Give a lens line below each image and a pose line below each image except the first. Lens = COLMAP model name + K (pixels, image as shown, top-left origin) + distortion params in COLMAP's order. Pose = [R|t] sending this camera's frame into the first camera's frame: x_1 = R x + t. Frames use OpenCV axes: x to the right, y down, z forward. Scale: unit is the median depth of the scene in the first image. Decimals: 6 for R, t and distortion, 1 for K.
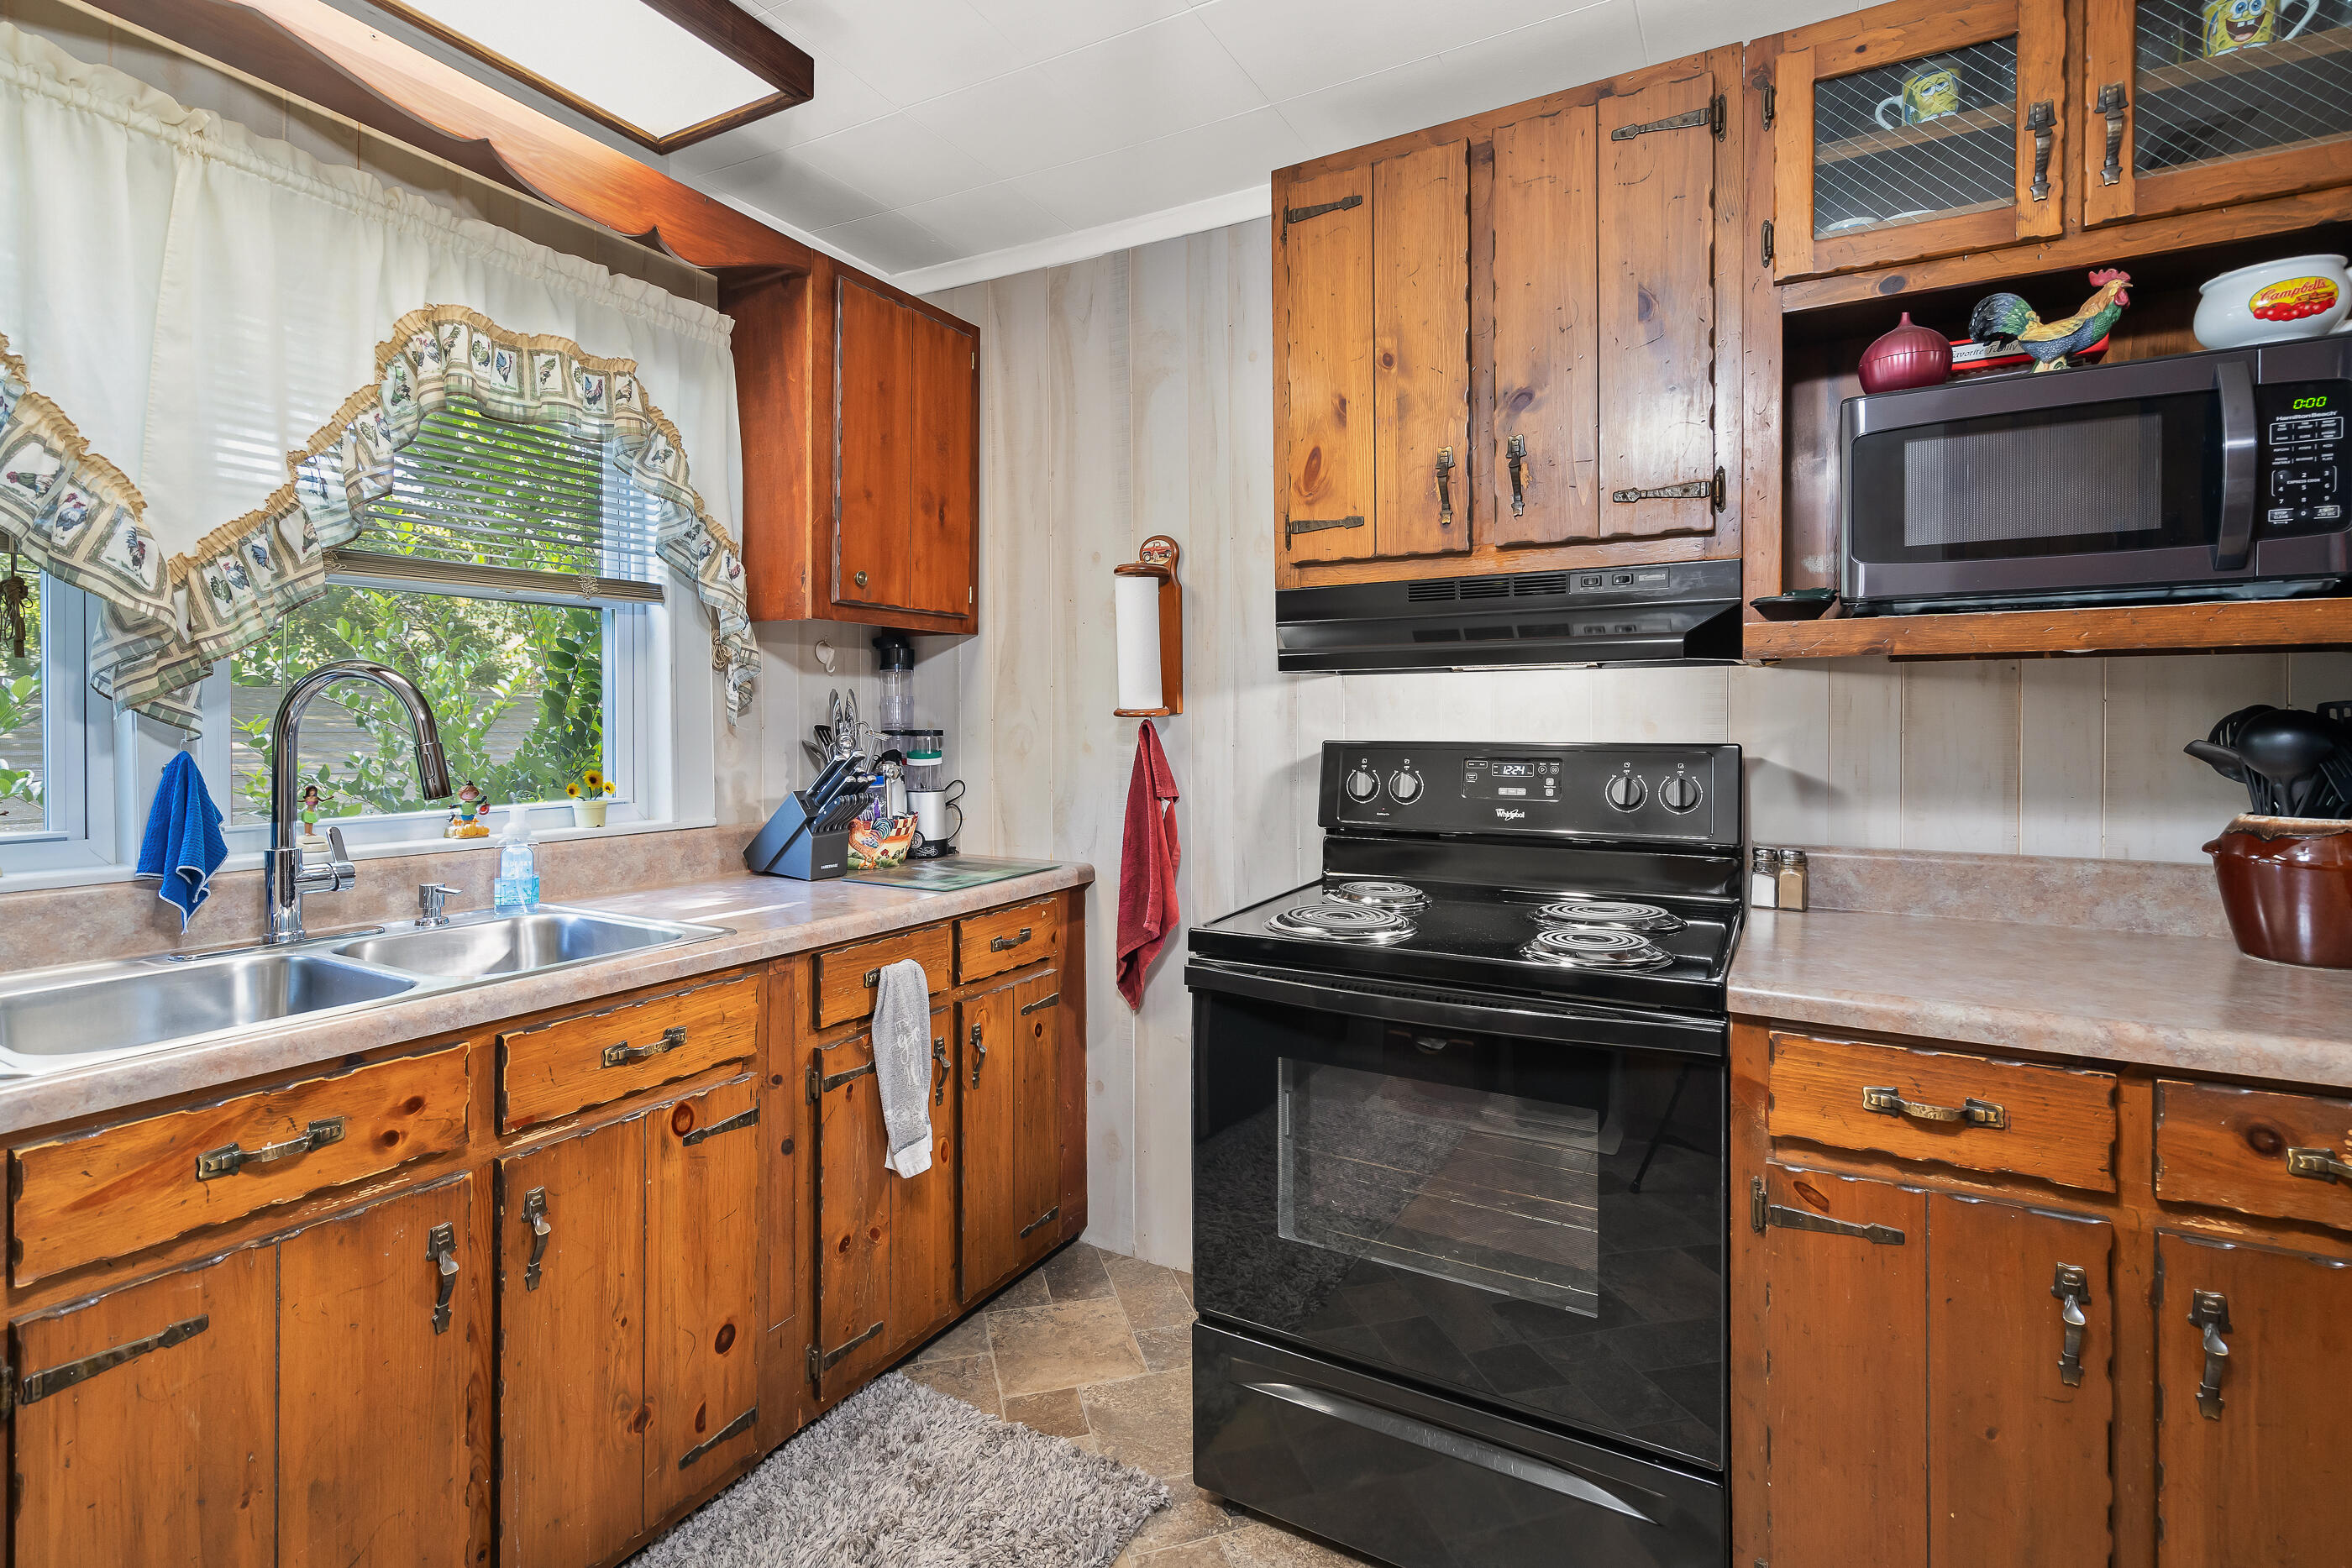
lens RADIAL K [[1091.5, 0, 1154.7], [0, 1091.5, 721.3], [0, 0, 1]] dist [0.004013, 0.000980]
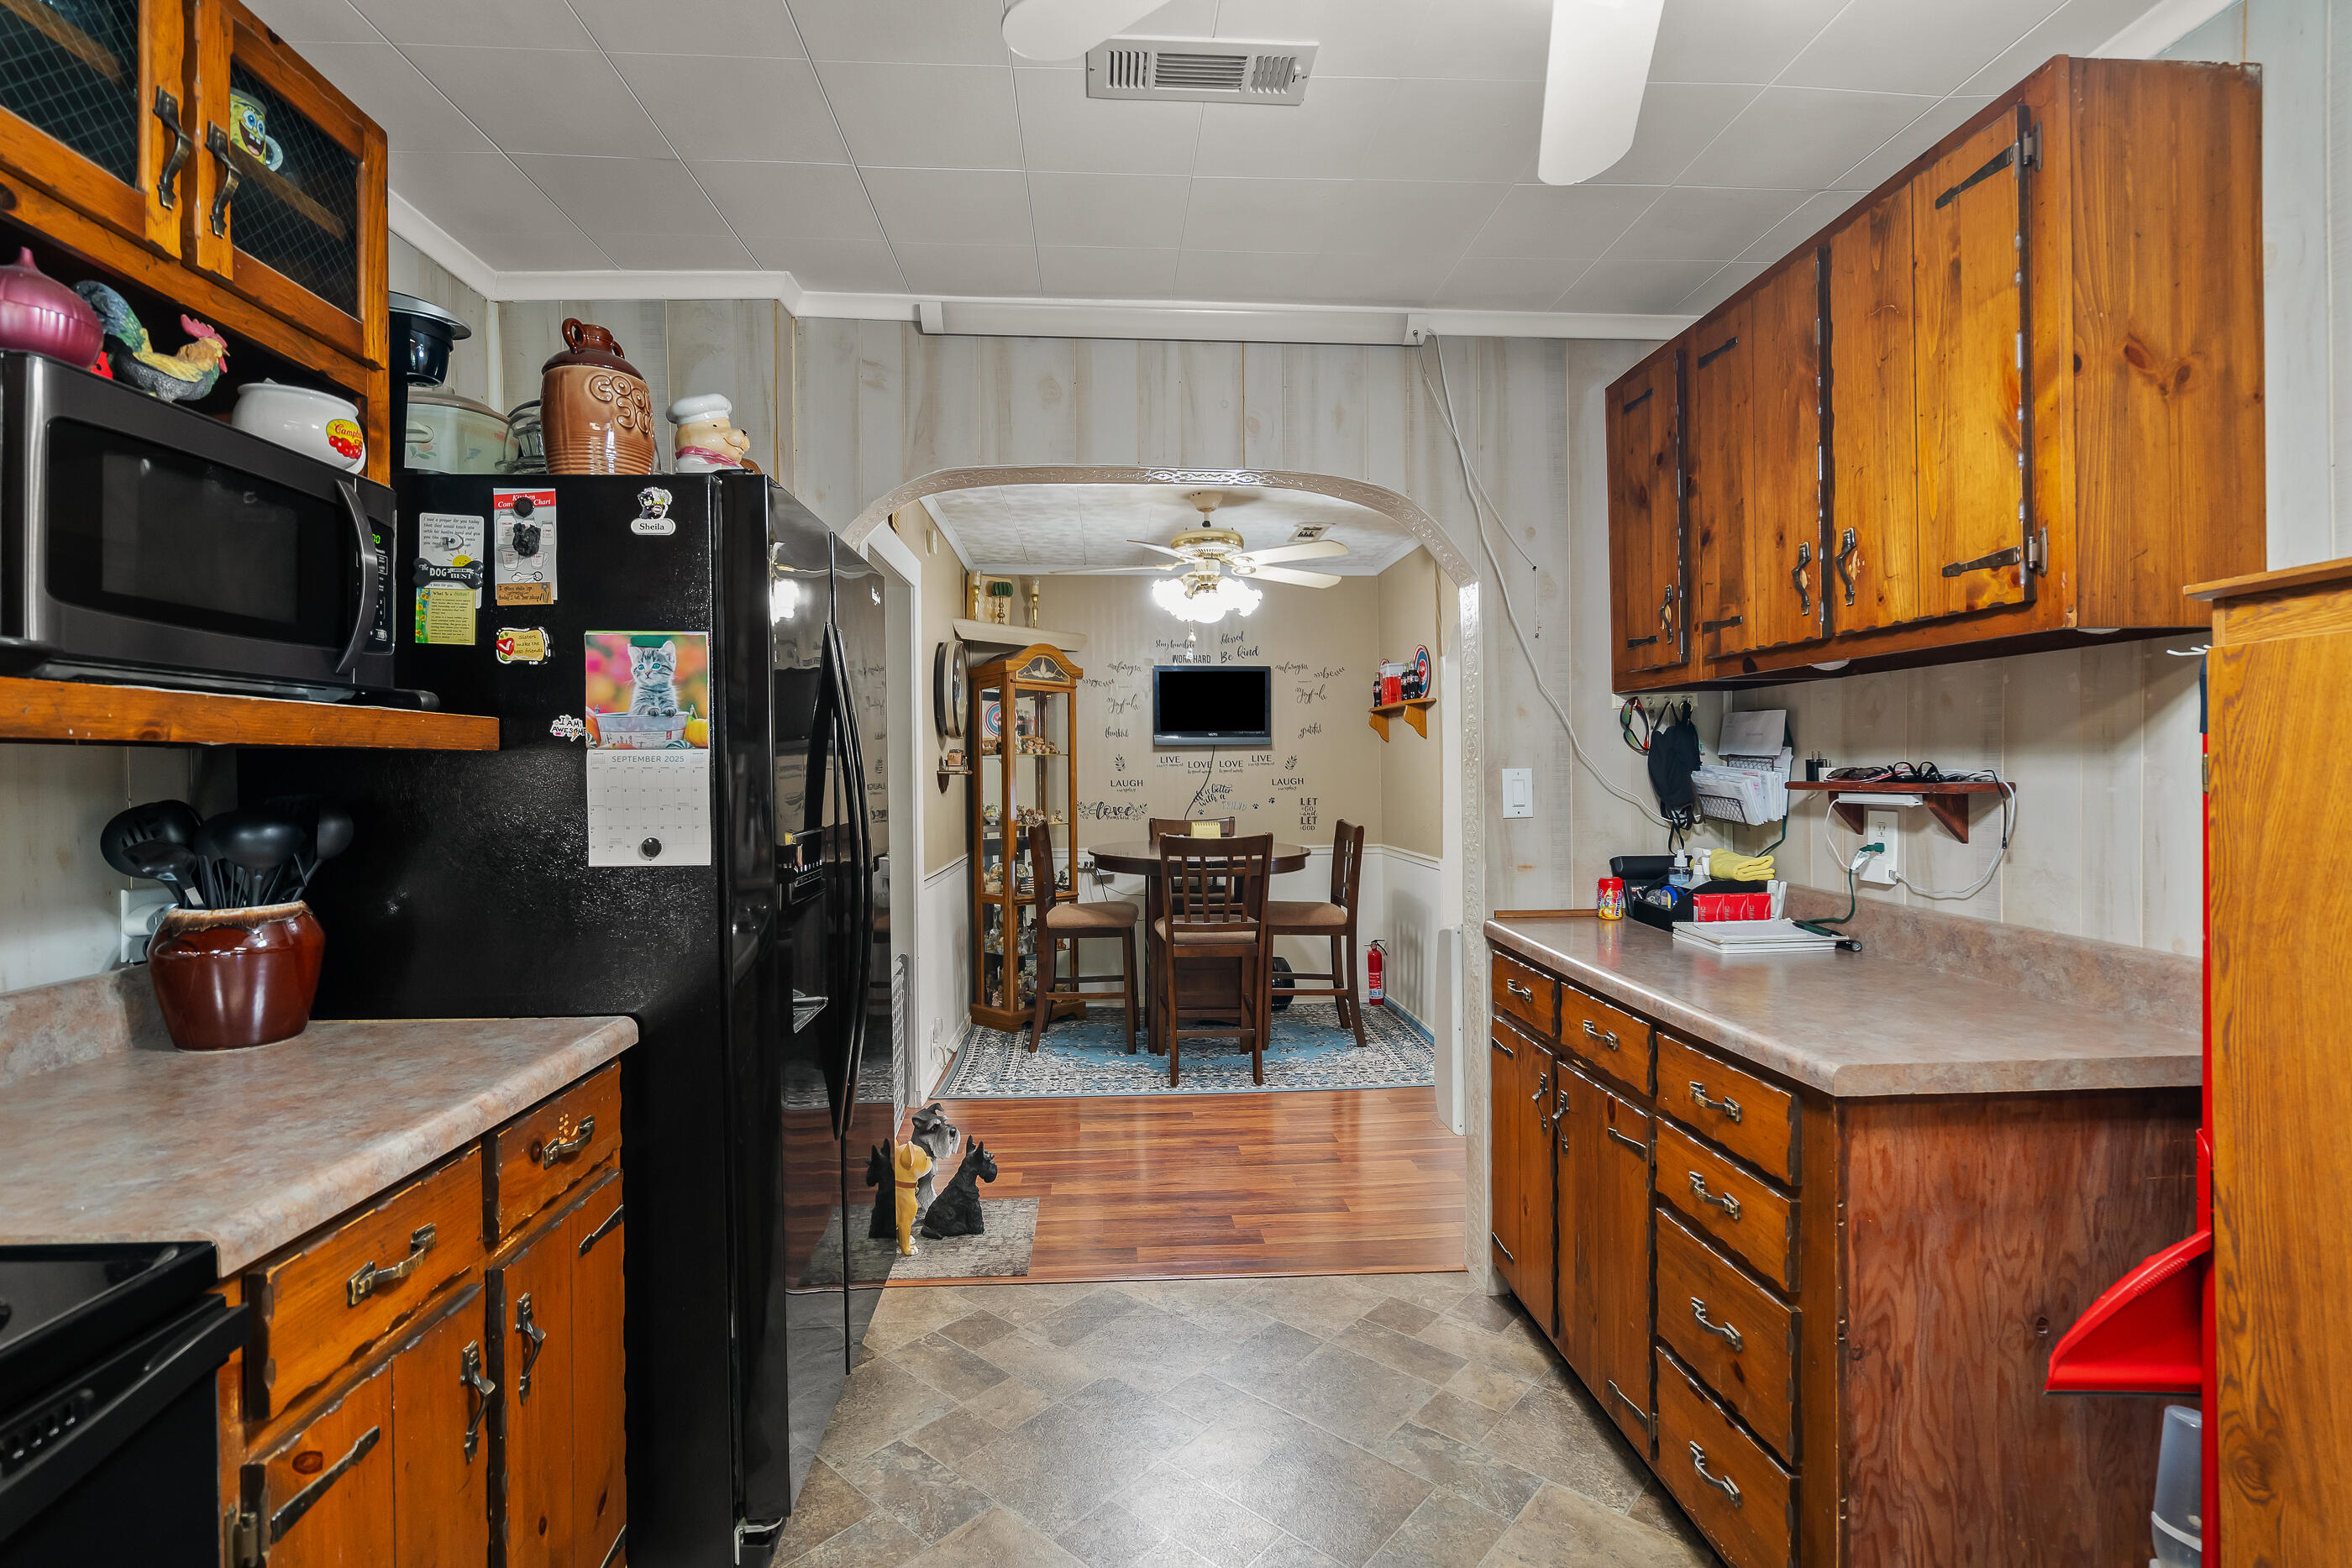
lens RADIAL K [[1091.5, 0, 1172.9], [0, 1091.5, 775.2], [0, 0, 1]] dist [0.004013, 0.000980]
pose [[-0.542845, 0.005185, 0.839817, -0.324436], [0.014884, 0.999883, 0.003448, -0.029063], [-0.839701, 0.014372, -0.542859, 0.818389]]
